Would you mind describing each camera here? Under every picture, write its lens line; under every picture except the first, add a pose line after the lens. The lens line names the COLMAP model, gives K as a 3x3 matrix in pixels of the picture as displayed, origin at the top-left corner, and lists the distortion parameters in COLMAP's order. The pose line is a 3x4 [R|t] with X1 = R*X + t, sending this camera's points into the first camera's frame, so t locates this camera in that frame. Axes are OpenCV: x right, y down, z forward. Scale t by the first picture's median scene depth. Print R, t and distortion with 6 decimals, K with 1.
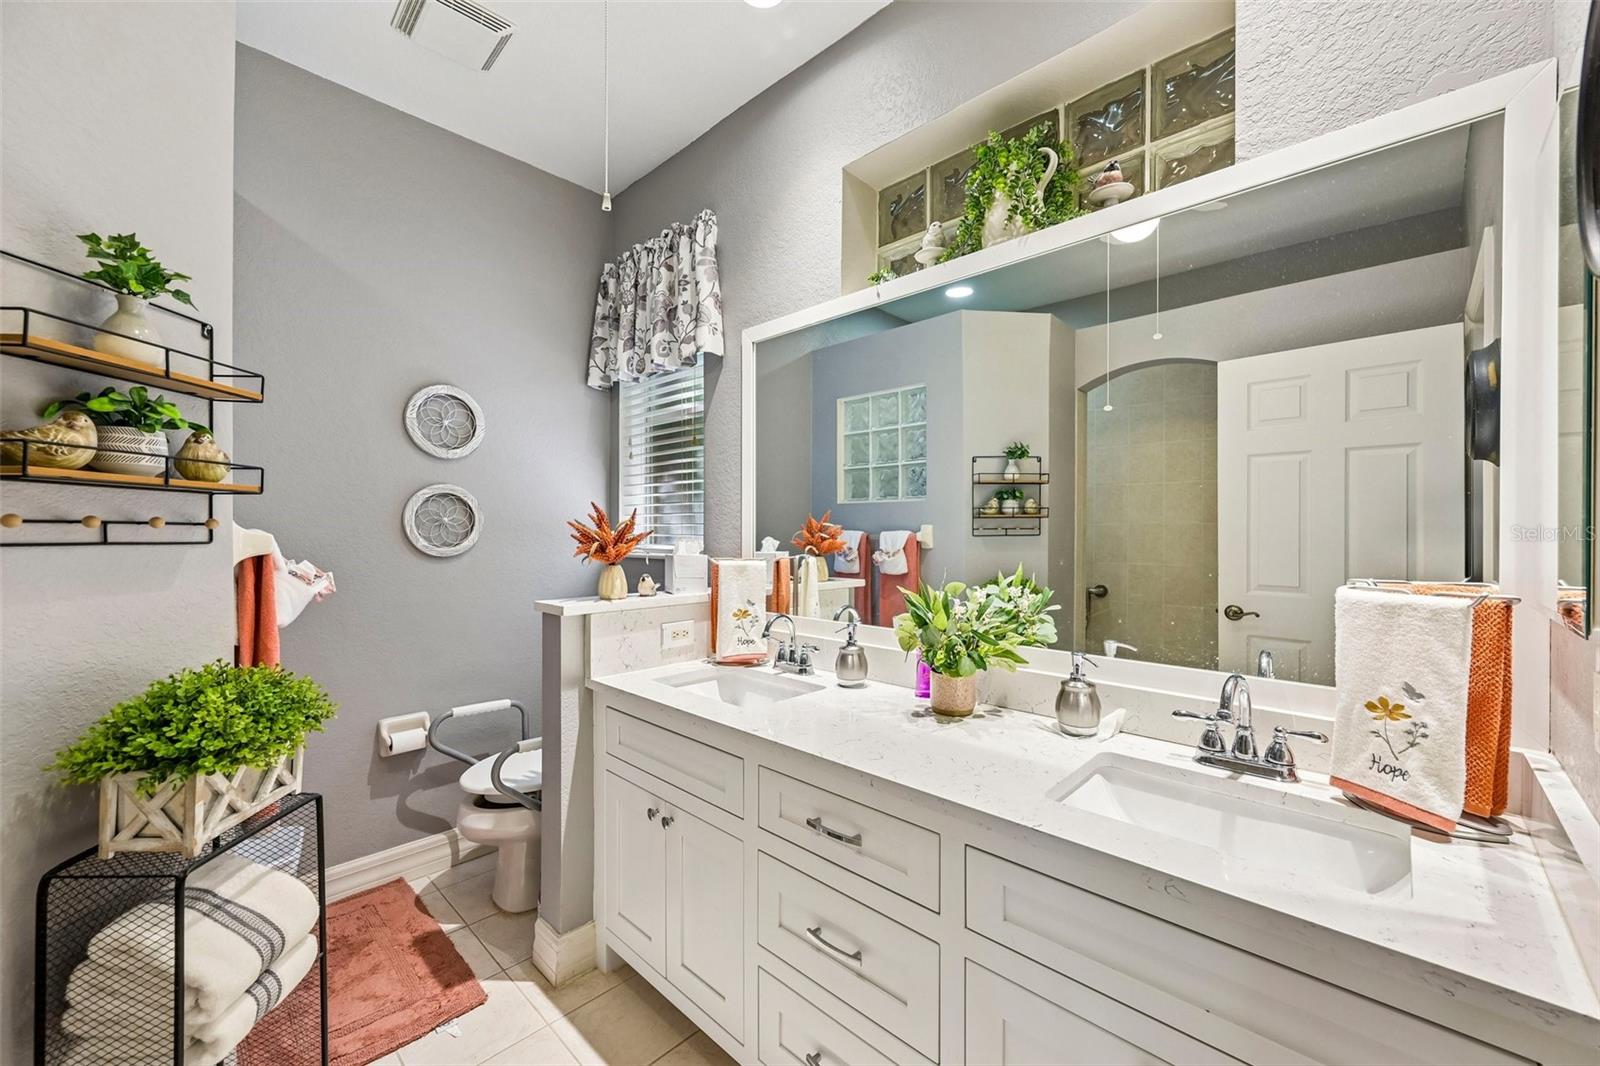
lens RADIAL K [[630.5, 0, 801.6], [0, 630.5, 534.7], [0, 0, 1]] dist [-0.000531, 0.000371]
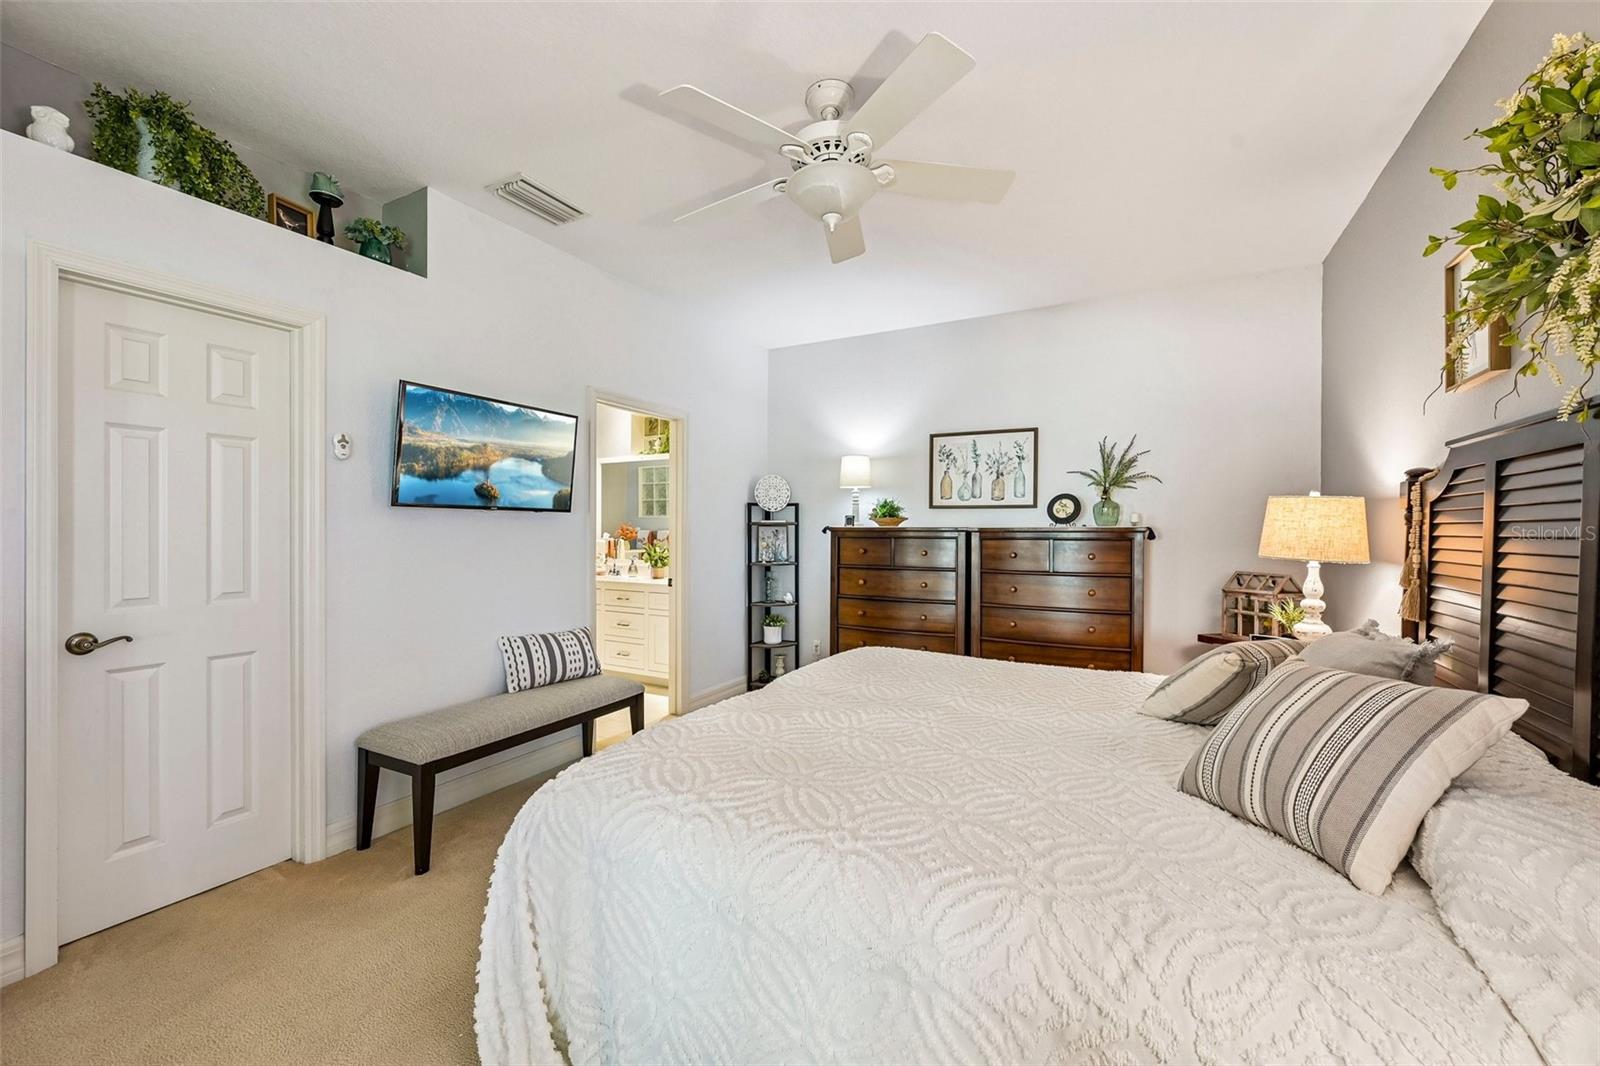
lens RADIAL K [[630.5, 0, 801.6], [0, 630.5, 534.7], [0, 0, 1]] dist [-0.000531, 0.000371]
pose [[0.965165, 0.001753, 0.261636, 0.058882], [-0.002440, 0.999994, 0.002302, 0.006834], [-0.261631, -0.002861, 0.965164, -2.100970]]
